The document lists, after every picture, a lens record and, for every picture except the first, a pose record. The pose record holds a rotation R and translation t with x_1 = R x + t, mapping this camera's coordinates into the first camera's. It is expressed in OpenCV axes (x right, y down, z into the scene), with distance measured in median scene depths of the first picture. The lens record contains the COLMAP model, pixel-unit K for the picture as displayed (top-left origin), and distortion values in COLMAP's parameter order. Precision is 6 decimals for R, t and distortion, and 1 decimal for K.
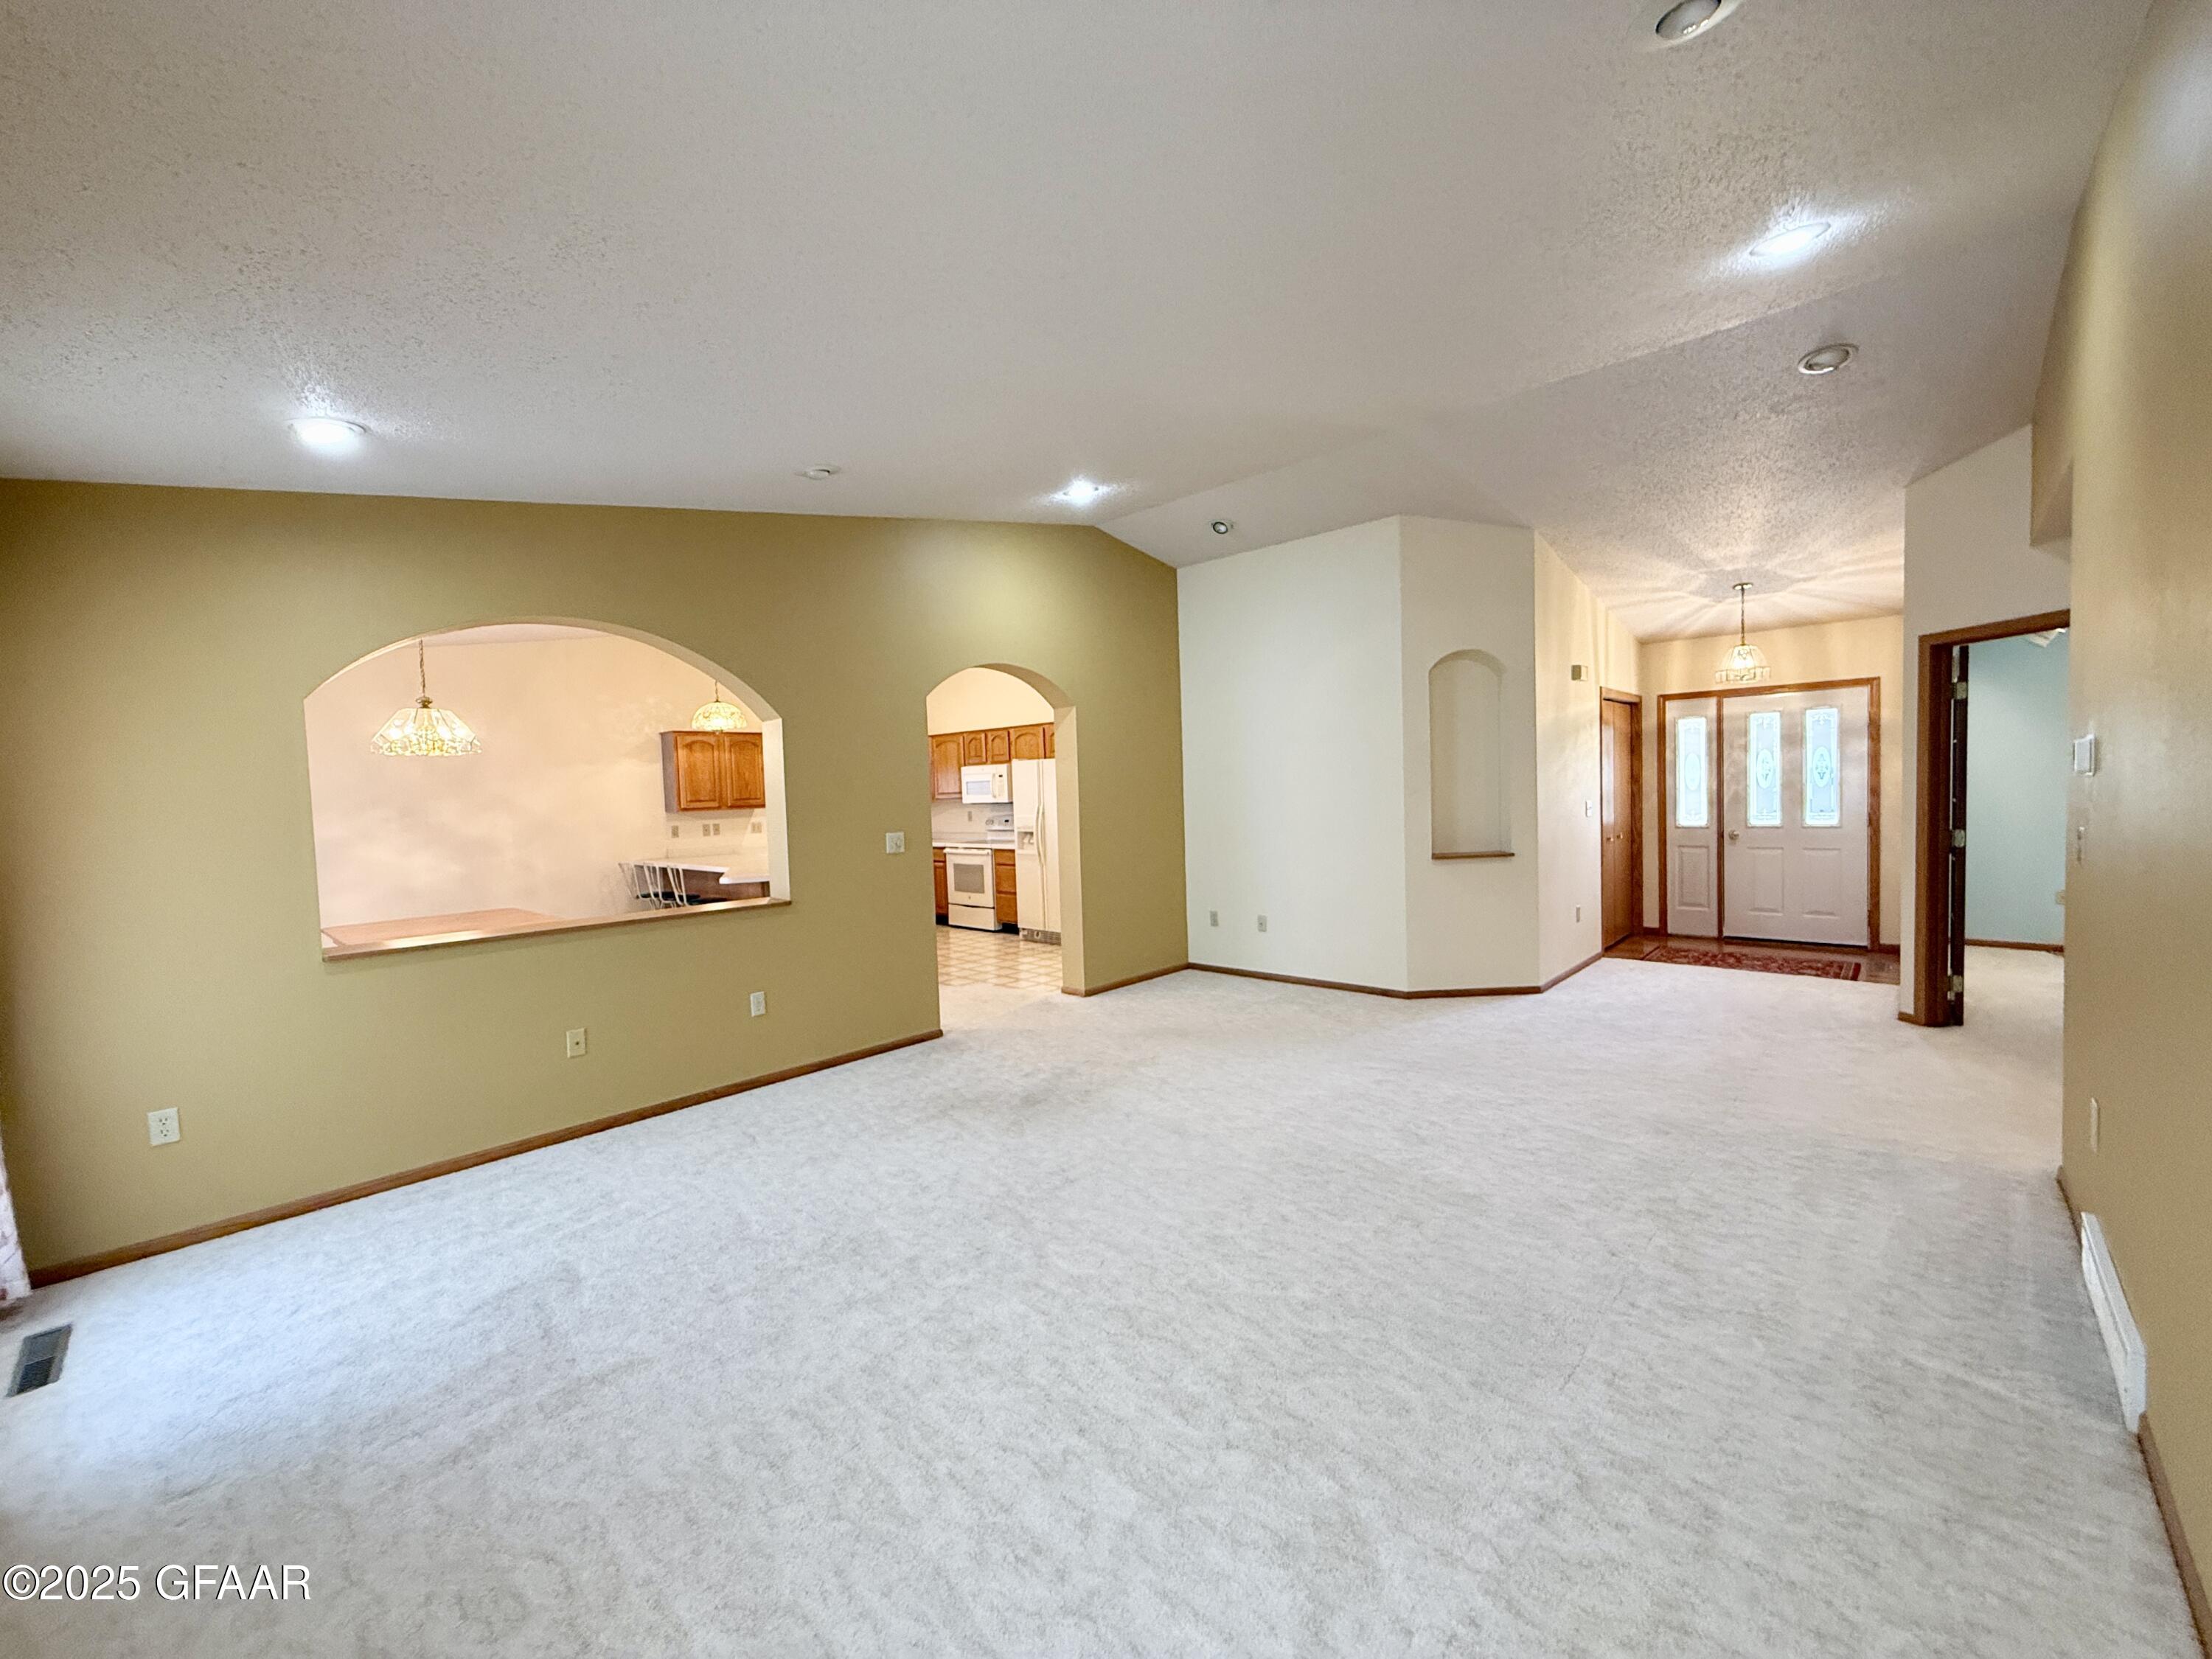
lens RADIAL K [[879.9, 0, 1101.0], [0, 879.9, 829.1], [0, 0, 1]] dist [-0.001113, 0.000063]
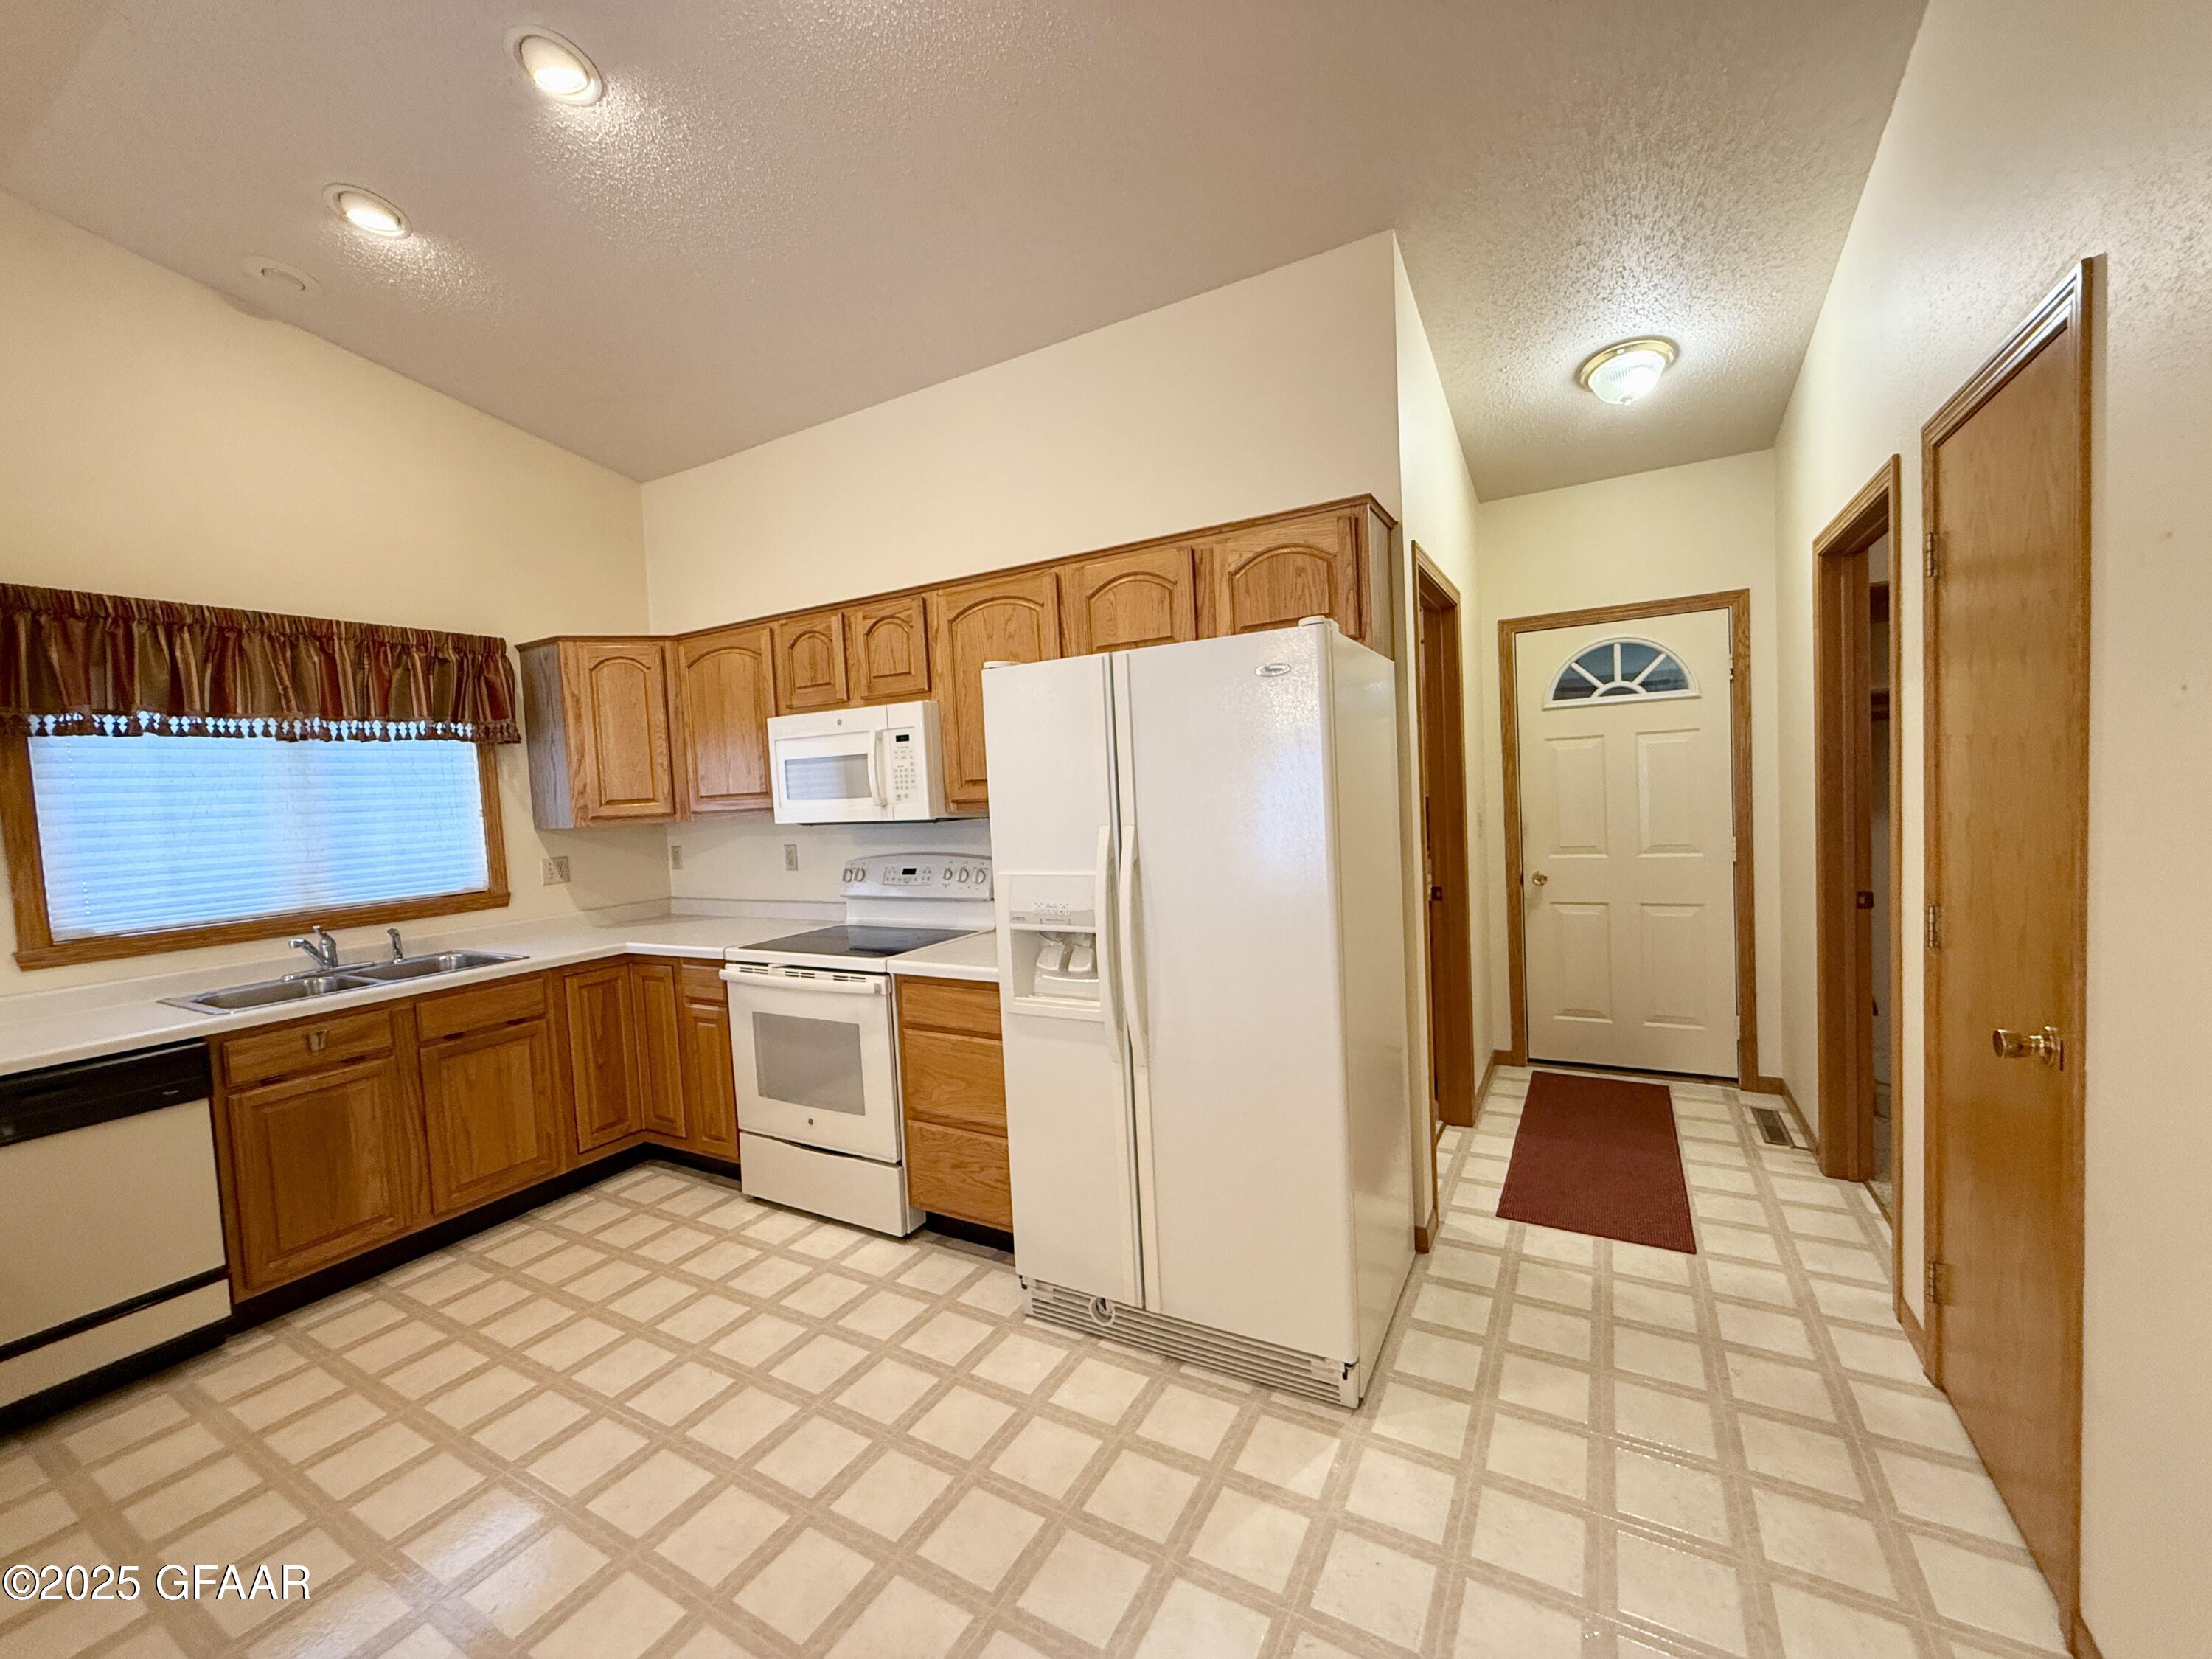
lens RADIAL K [[879.9, 0, 1101.0], [0, 879.9, 829.1], [0, 0, 1]] dist [-0.001113, 0.000063]
pose [[0.971789, -0.027525, 0.234242, -0.120335], [0.028747, 0.999585, -0.001805, -0.024448], [-0.234095, 0.008487, 0.972177, 0.672587]]
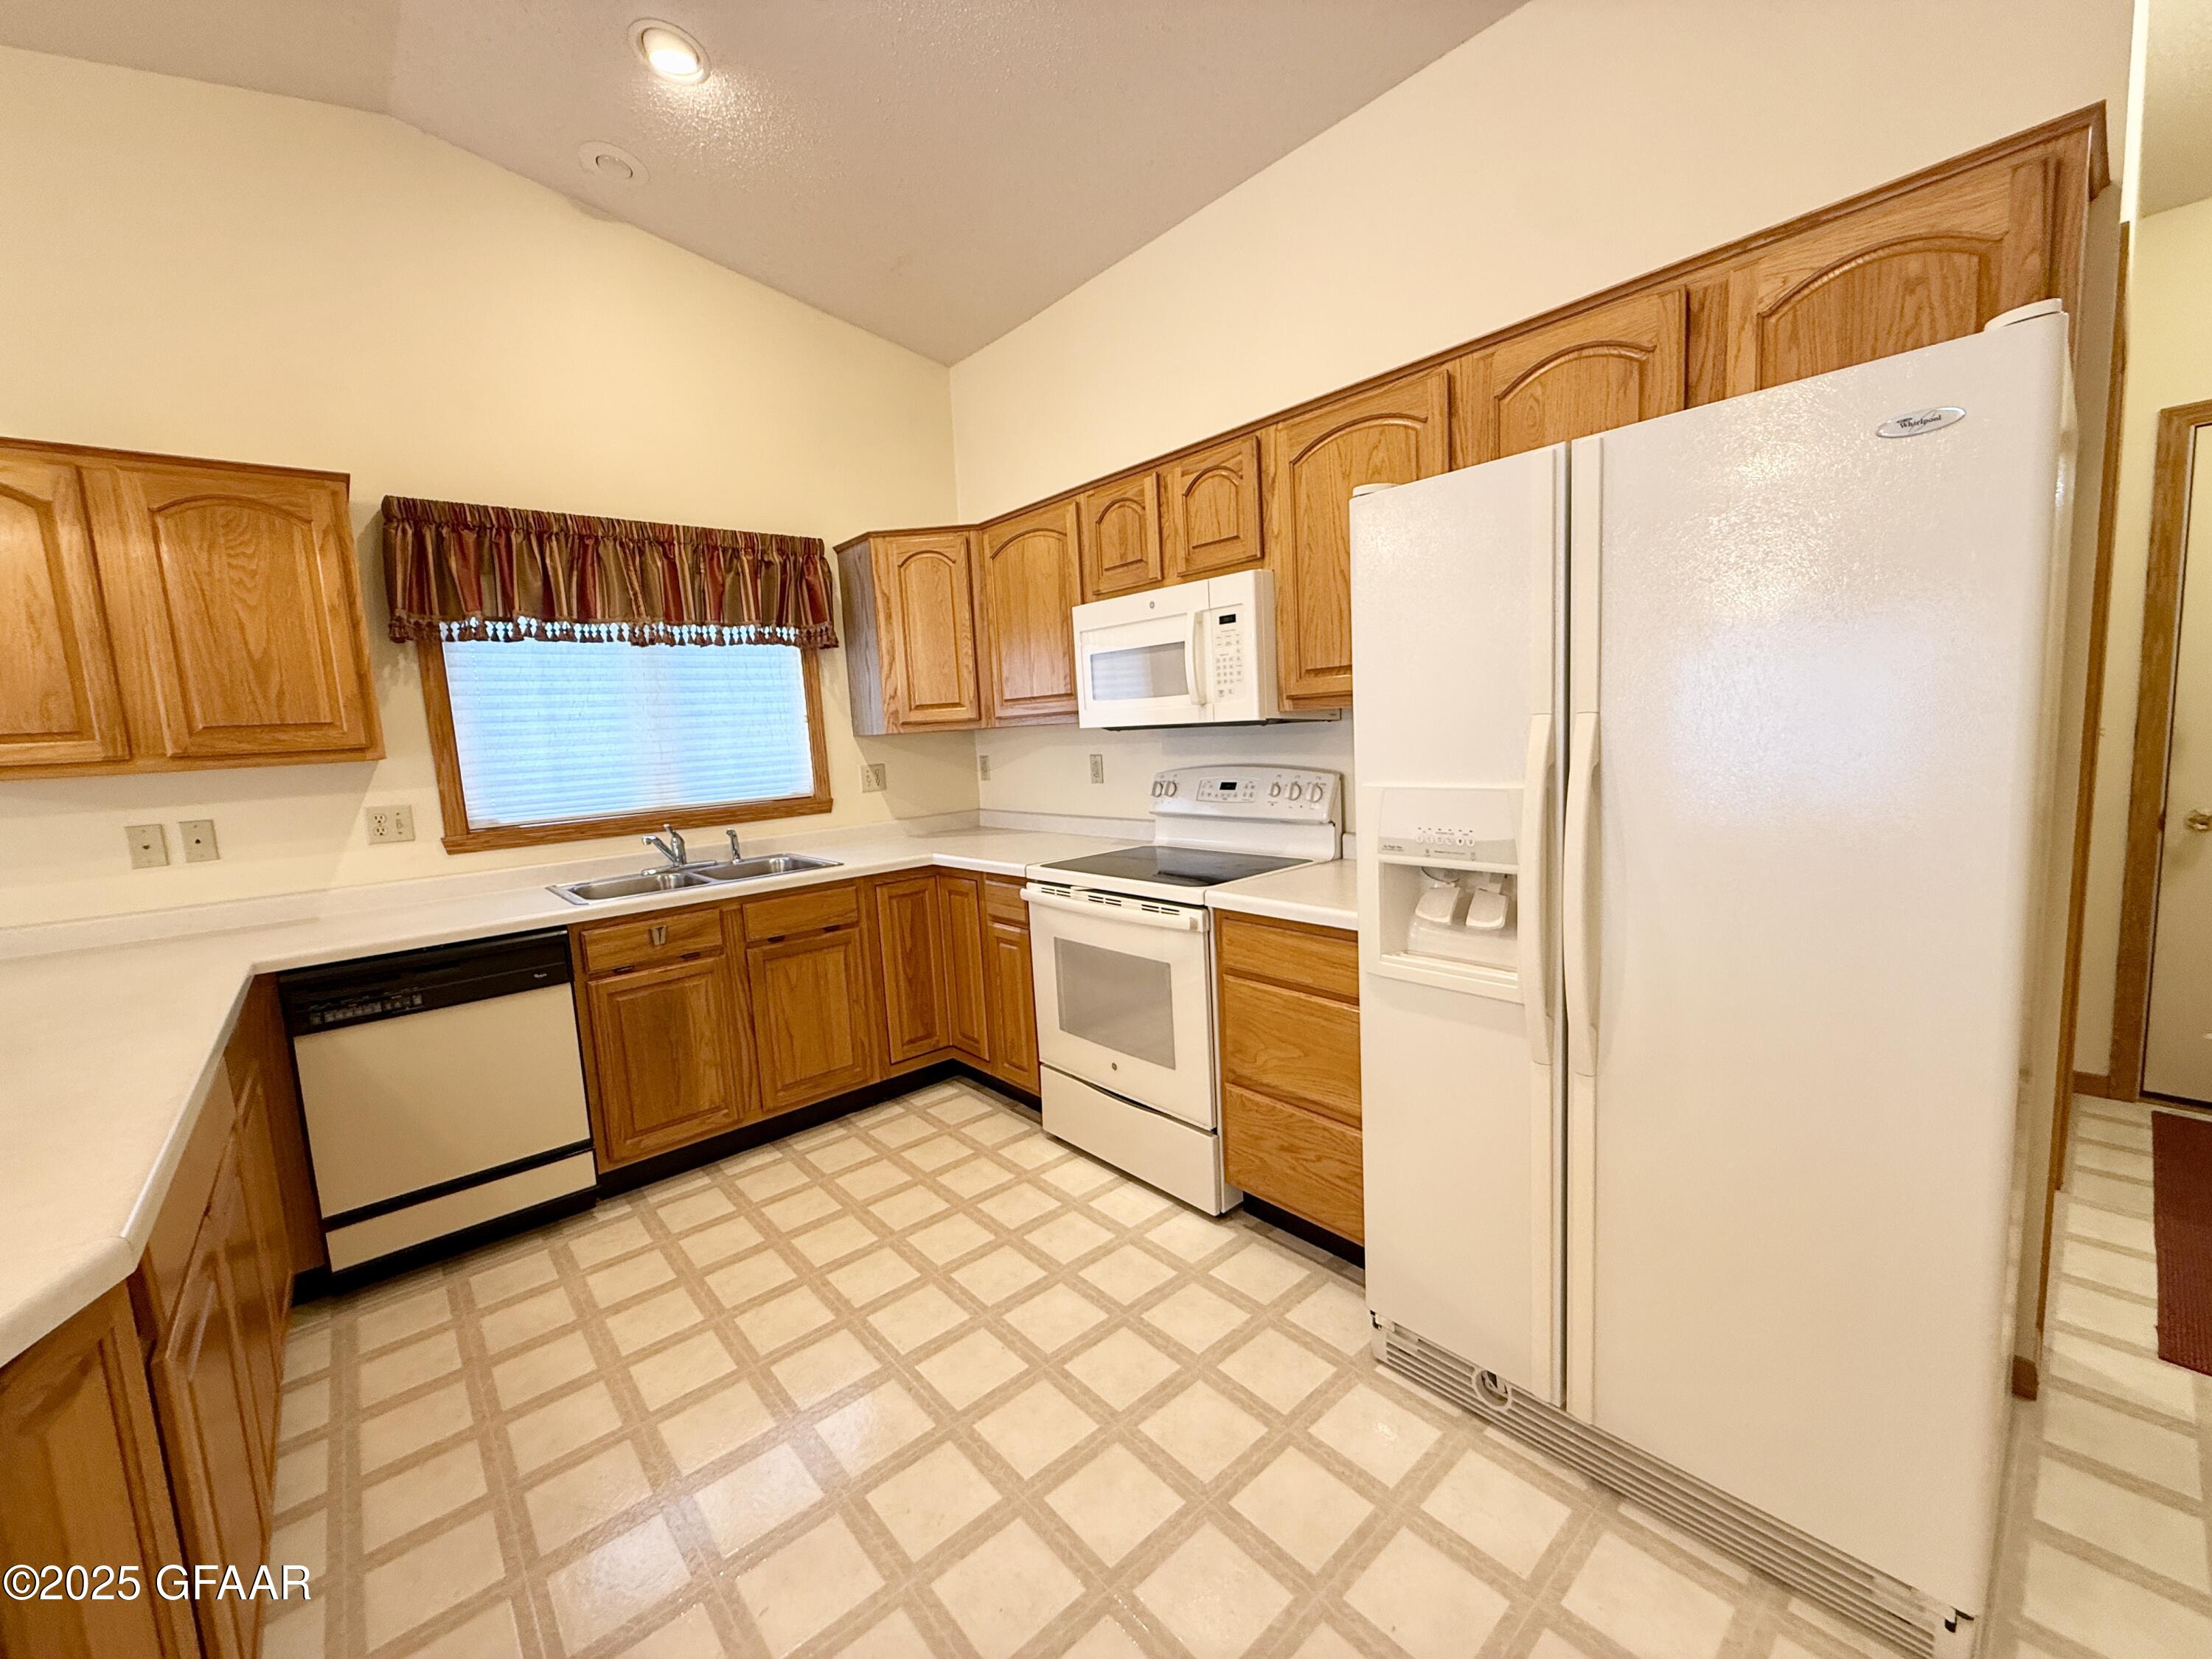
lens RADIAL K [[879.9, 0, 1101.0], [0, 879.9, 829.1], [0, 0, 1]] dist [-0.001113, 0.000063]
pose [[0.994923, -0.009009, -0.100240, -0.126359], [0.016667, 0.996982, 0.075829, -0.018752], [0.099254, -0.077114, 0.992070, 0.736122]]
